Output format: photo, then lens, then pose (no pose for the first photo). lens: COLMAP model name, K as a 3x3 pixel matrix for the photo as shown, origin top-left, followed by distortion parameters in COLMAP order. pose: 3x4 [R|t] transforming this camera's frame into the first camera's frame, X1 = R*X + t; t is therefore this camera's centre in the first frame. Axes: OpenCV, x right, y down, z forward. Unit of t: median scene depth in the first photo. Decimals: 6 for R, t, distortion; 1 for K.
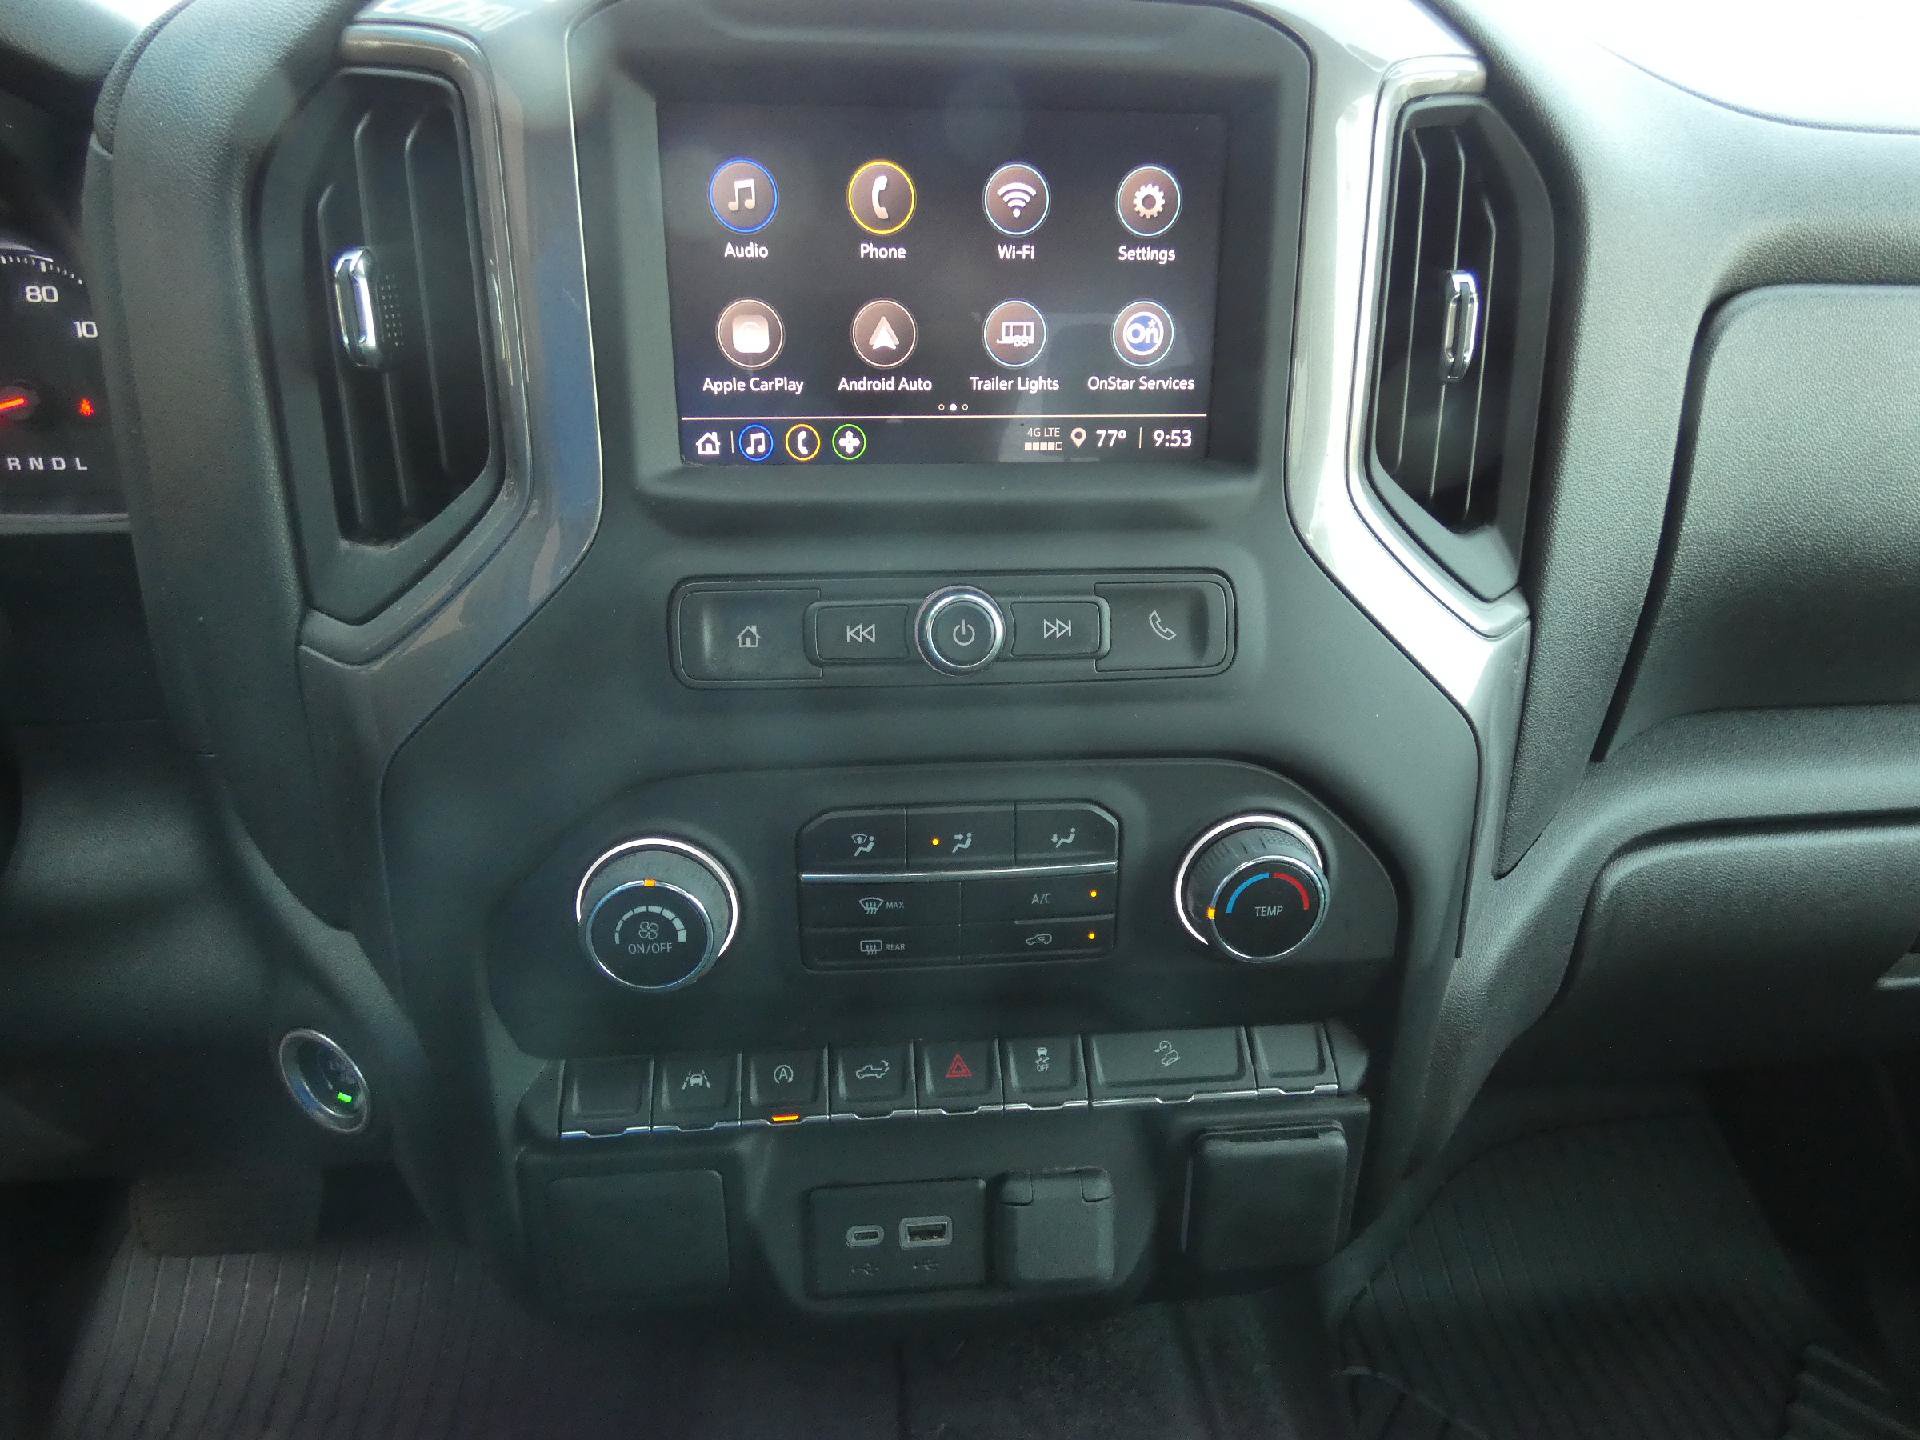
lens RADIAL K [[1169.3, 0, 949.1], [0, 1169.3, 719.4], [0, 0, 1]] dist [0.001238, -0.001844]
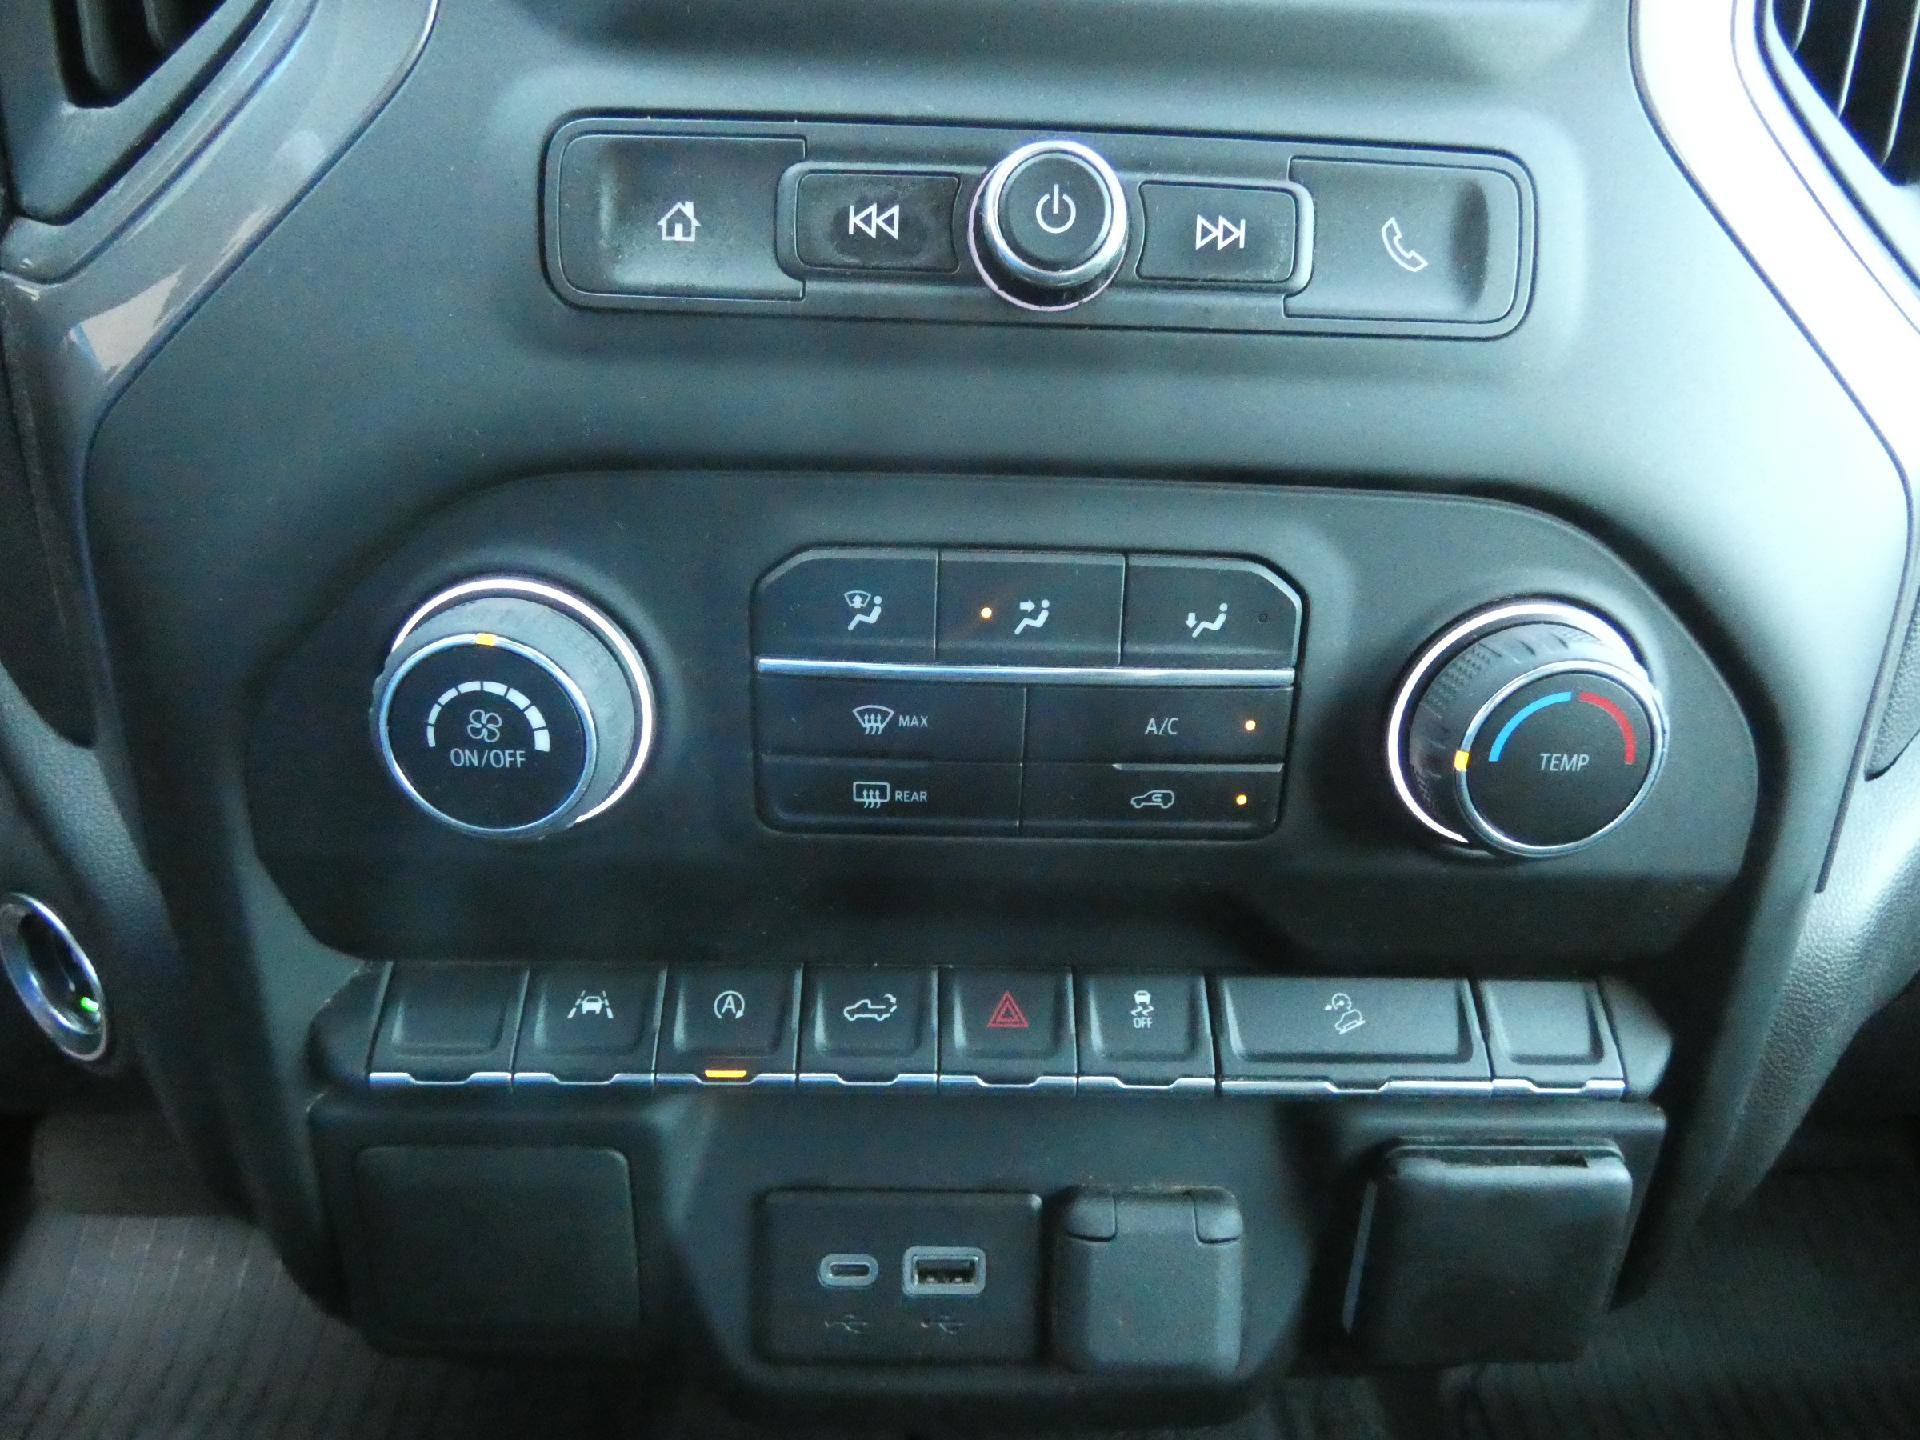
lens RADIAL K [[1153.7, 0, 960.0], [0, 1153.7, 720.0], [0, 0, 1]] dist [0.002636, 0.000262]
pose [[0.997430, 0.049880, -0.051438, 0.006582], [-0.050252, 0.998719, -0.005962, 0.149308], [0.051074, 0.008532, 0.998658, 0.389095]]
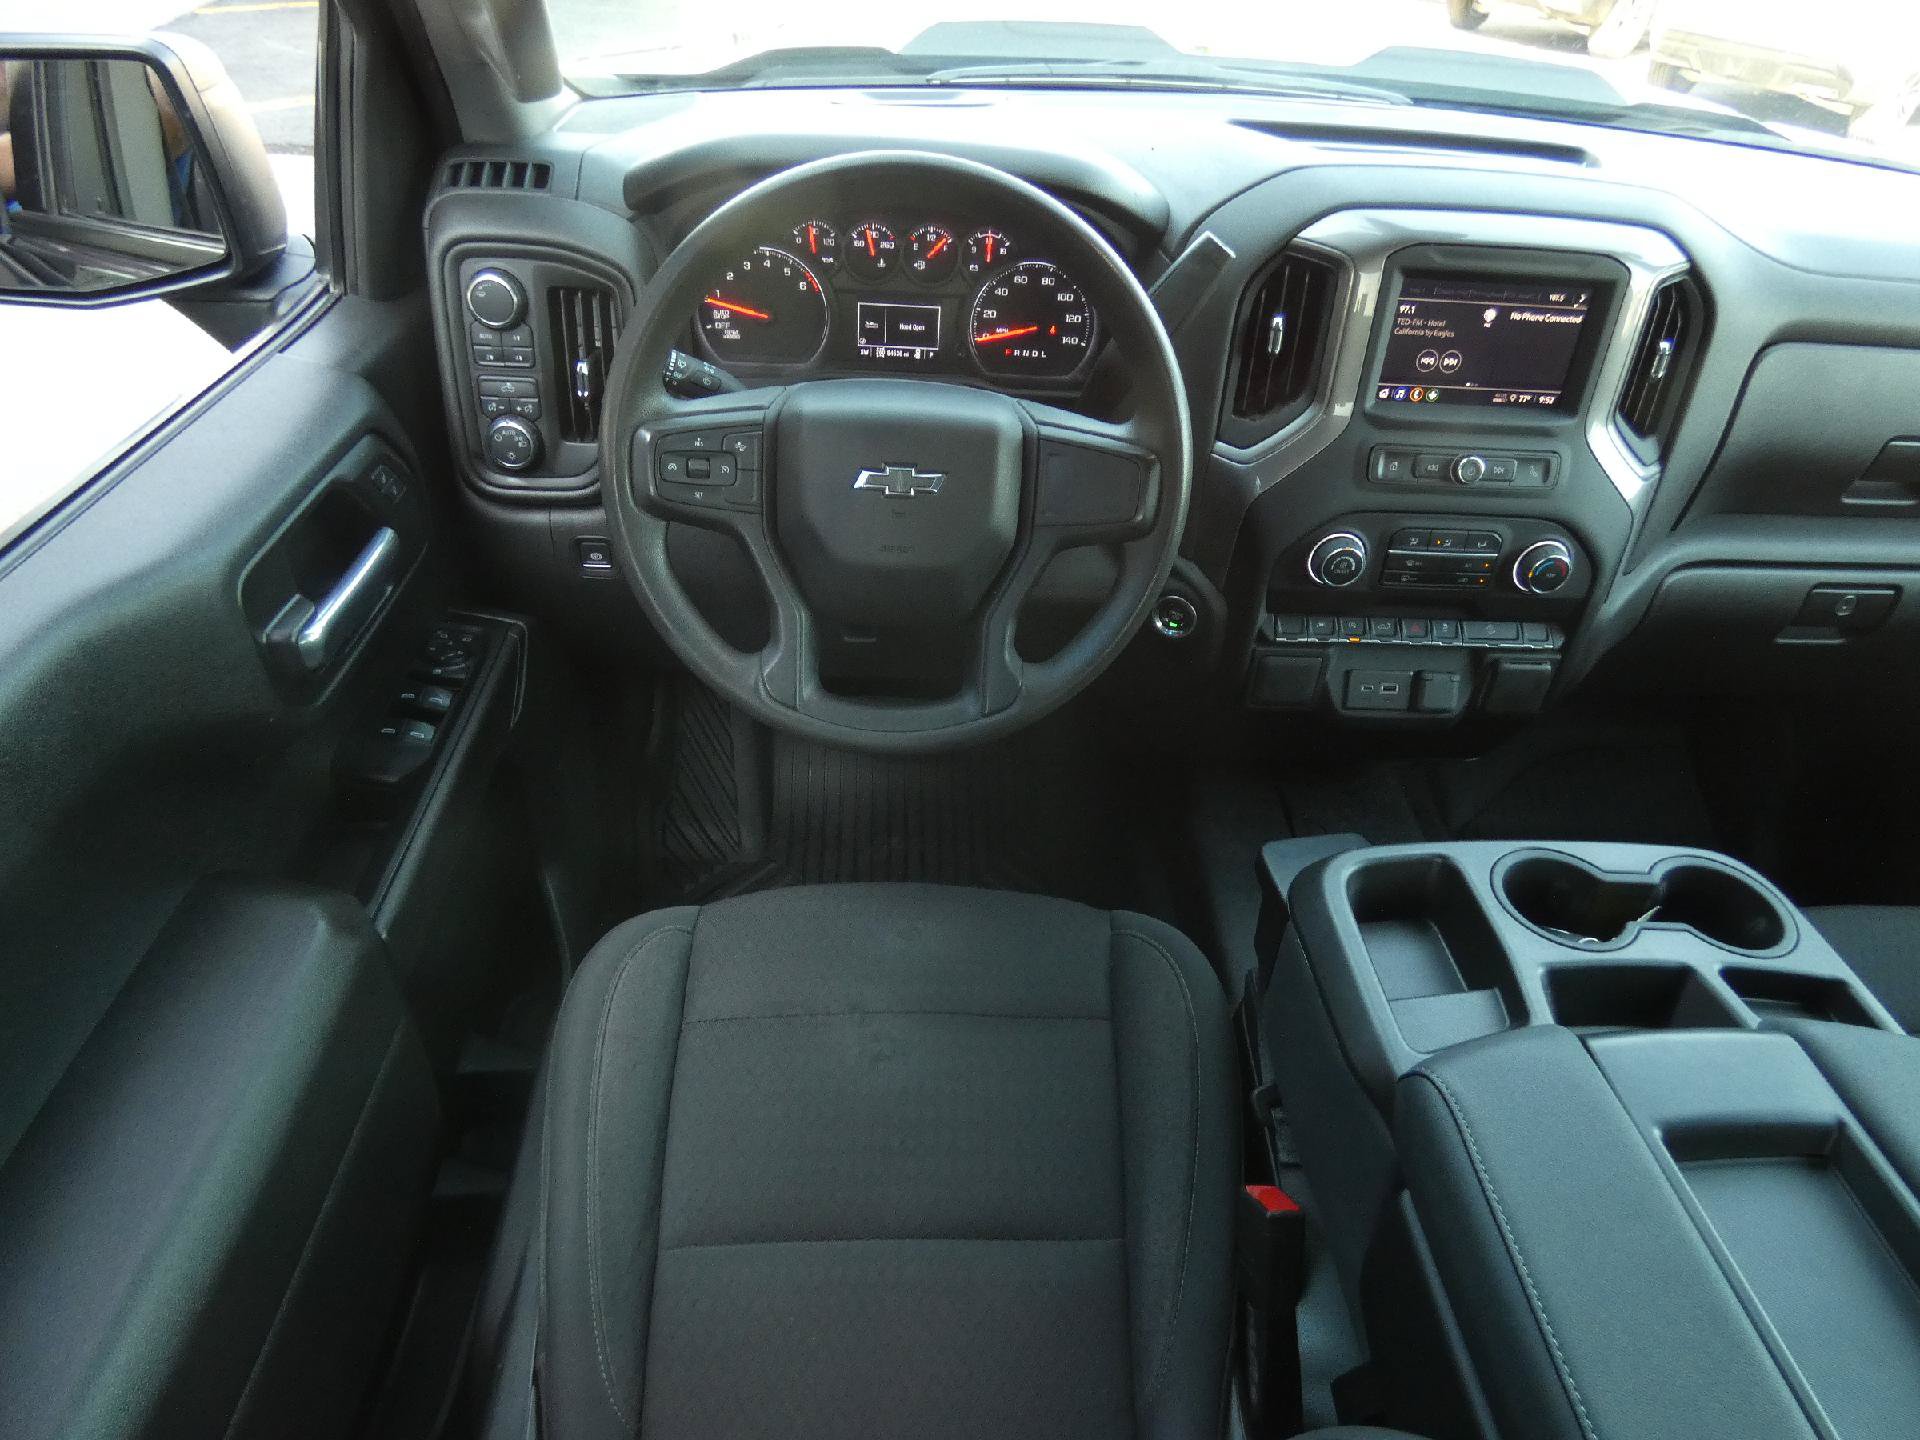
lens RADIAL K [[1153.7, 0, 960.0], [0, 1153.7, 720.0], [0, 0, 1]] dist [0.002636, 0.000262]
pose [[0.997324, 0.072998, -0.004002, -1.038376], [-0.070157, 0.971036, 0.228400, -0.032149], [0.020559, -0.227508, 0.973559, -1.706711]]
